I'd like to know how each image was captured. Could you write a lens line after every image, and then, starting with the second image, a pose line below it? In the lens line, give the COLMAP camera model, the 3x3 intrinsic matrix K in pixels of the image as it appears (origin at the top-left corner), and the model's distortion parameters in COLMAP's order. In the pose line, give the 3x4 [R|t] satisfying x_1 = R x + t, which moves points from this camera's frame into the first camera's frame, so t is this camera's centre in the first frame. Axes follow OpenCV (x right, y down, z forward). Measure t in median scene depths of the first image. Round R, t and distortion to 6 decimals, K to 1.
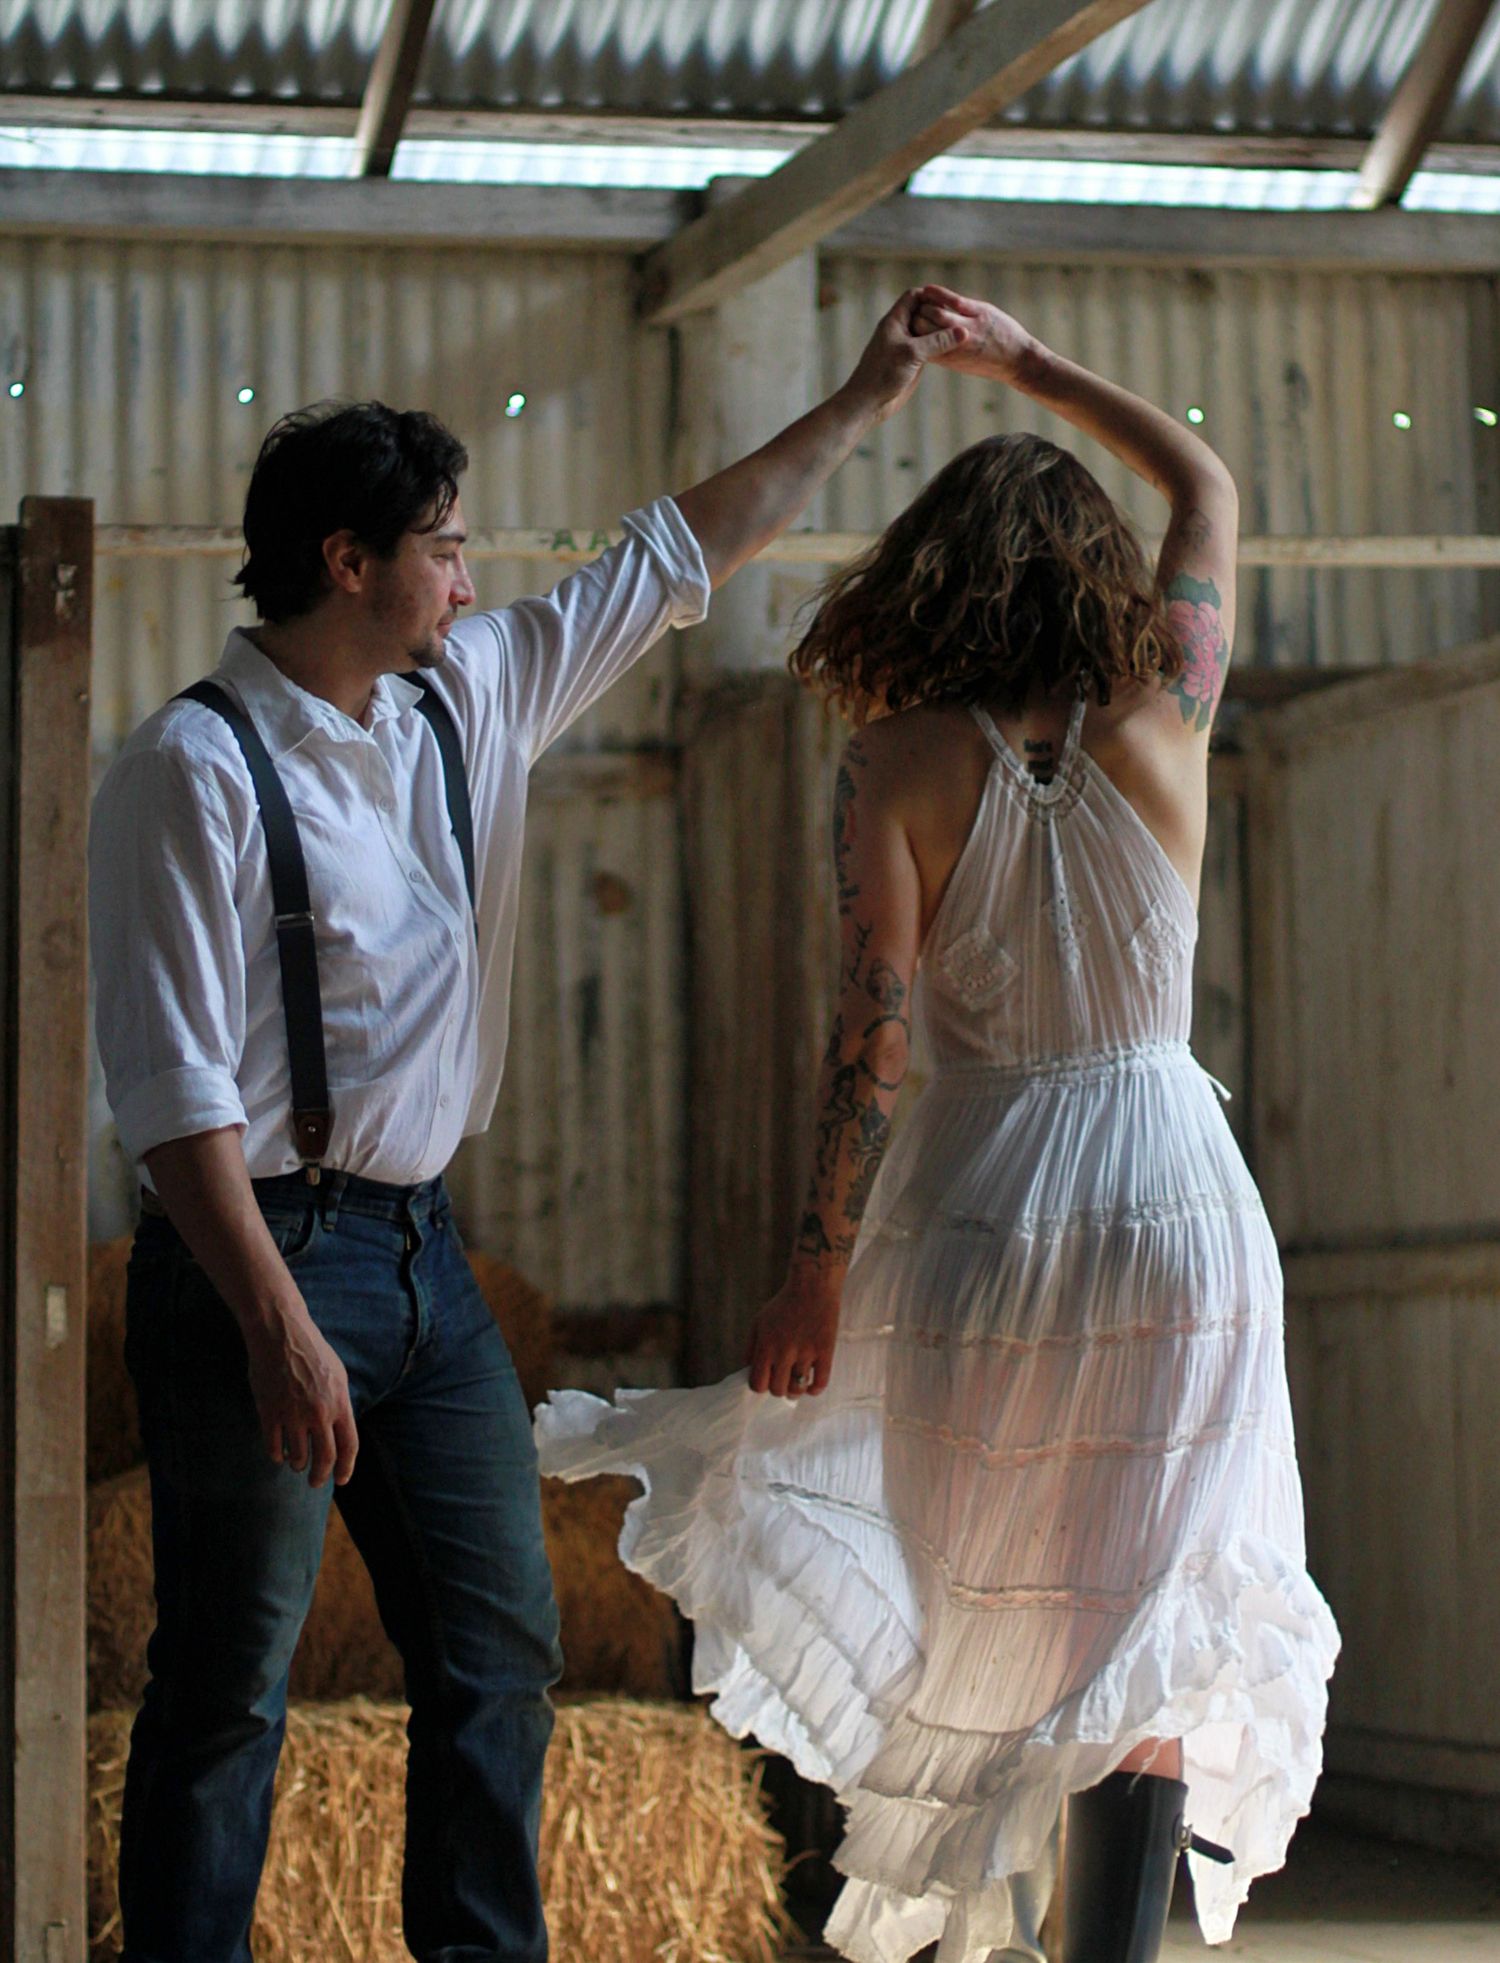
lens RADIAL K [[5400.6, 0, 750.0], [0, 5400.6, 981.5], [0, 0, 1]] dist [-0.109233, -0.750179]
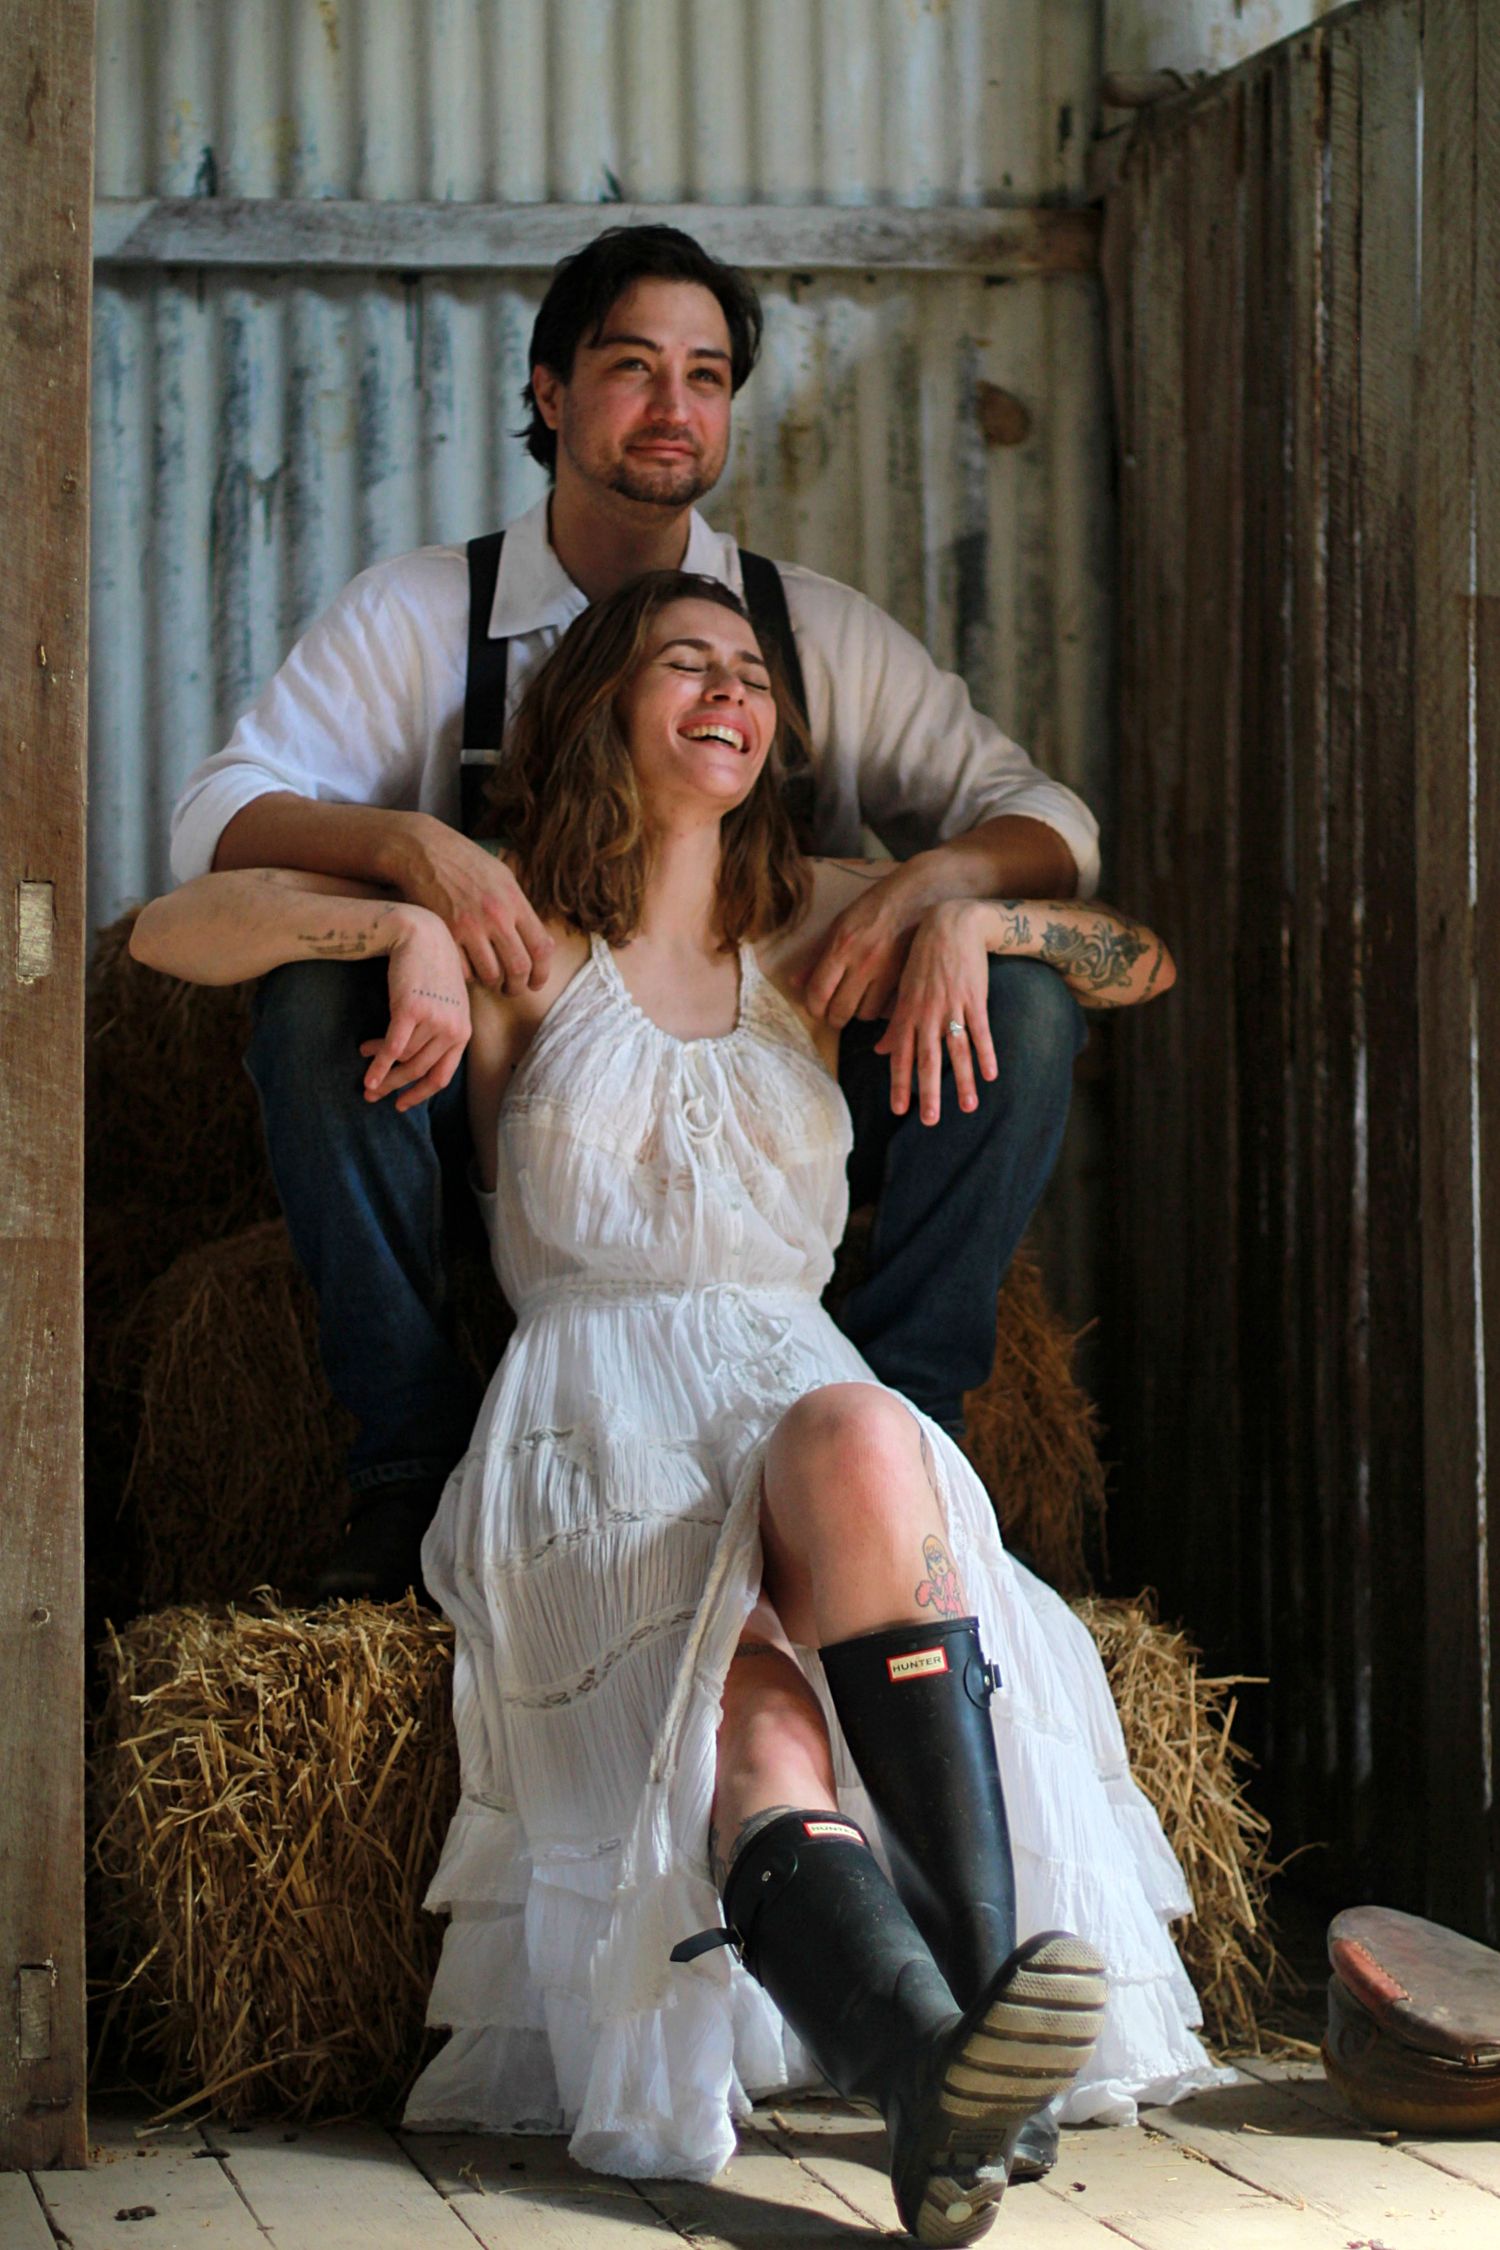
lens RADIAL K [[5349.4, 0, 750.0], [0, 5349.4, 1125.0], [0, 0, 1]] dist [-0.175289, 0.728166]
pose [[0.996925, 0.002336, -0.078327, -0.004233], [0.001535, 0.998782, 0.049324, 0.041238], [0.078347, -0.049293, 0.995707, 0.323118]]
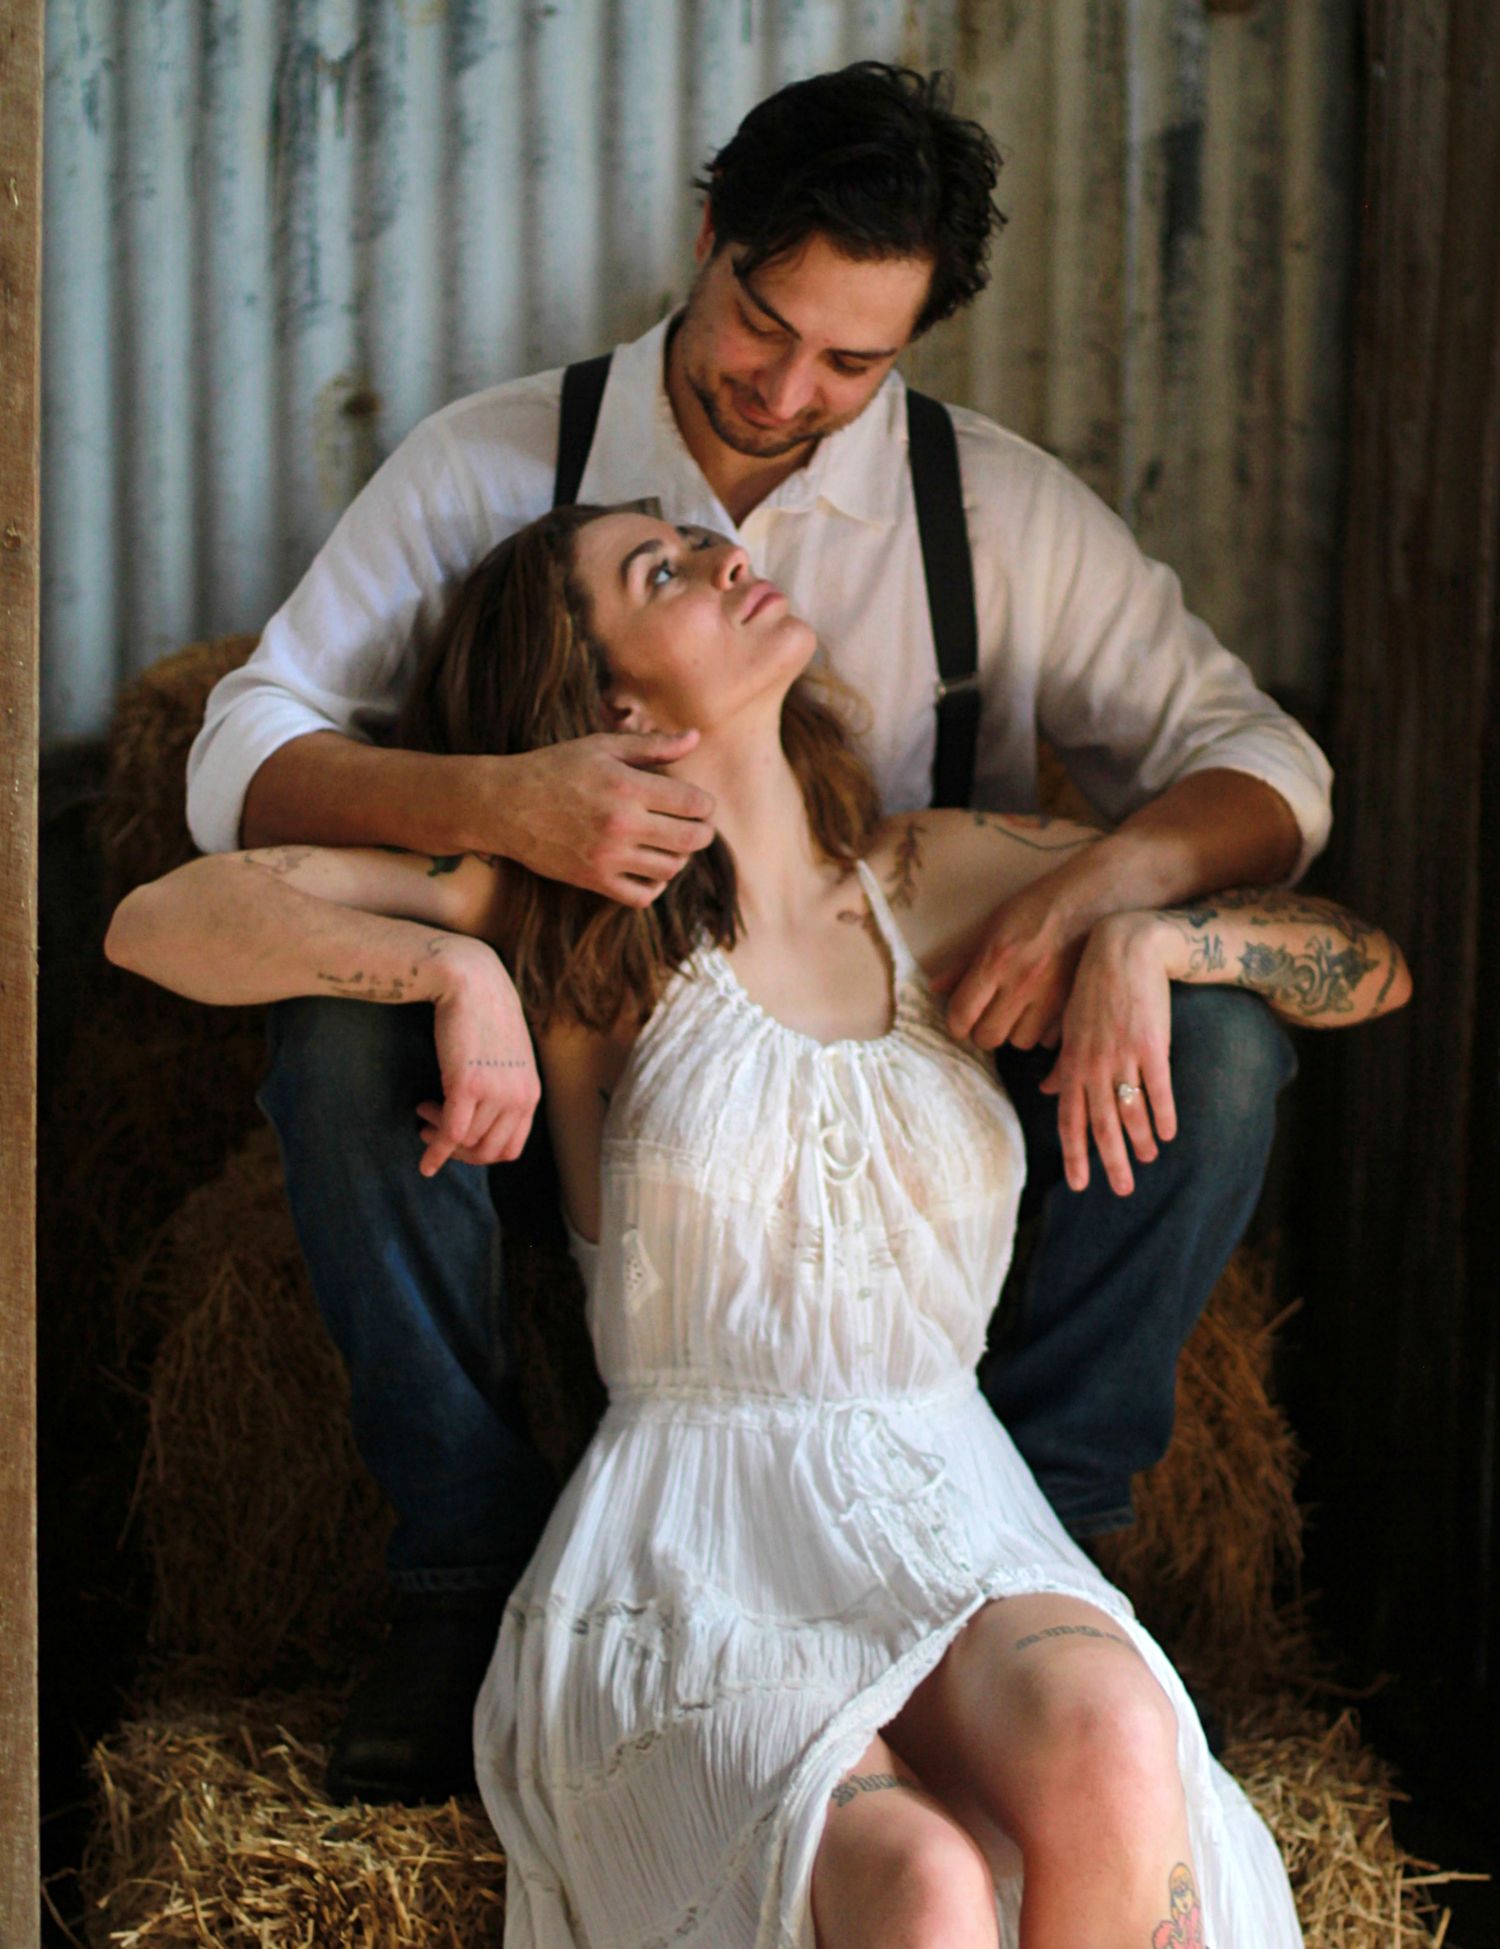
lens RADIAL K [[5362.0, 0, 750.0], [0, 5362.0, 974.5], [0, 0, 1]] dist [-0.109233, -0.750179]
pose [[0.993202, 0.043994, -0.107765, -0.010344], [-0.016940, 0.970596, 0.240117, -0.048840], [0.115161, -0.236659, 0.964744, 0.432922]]
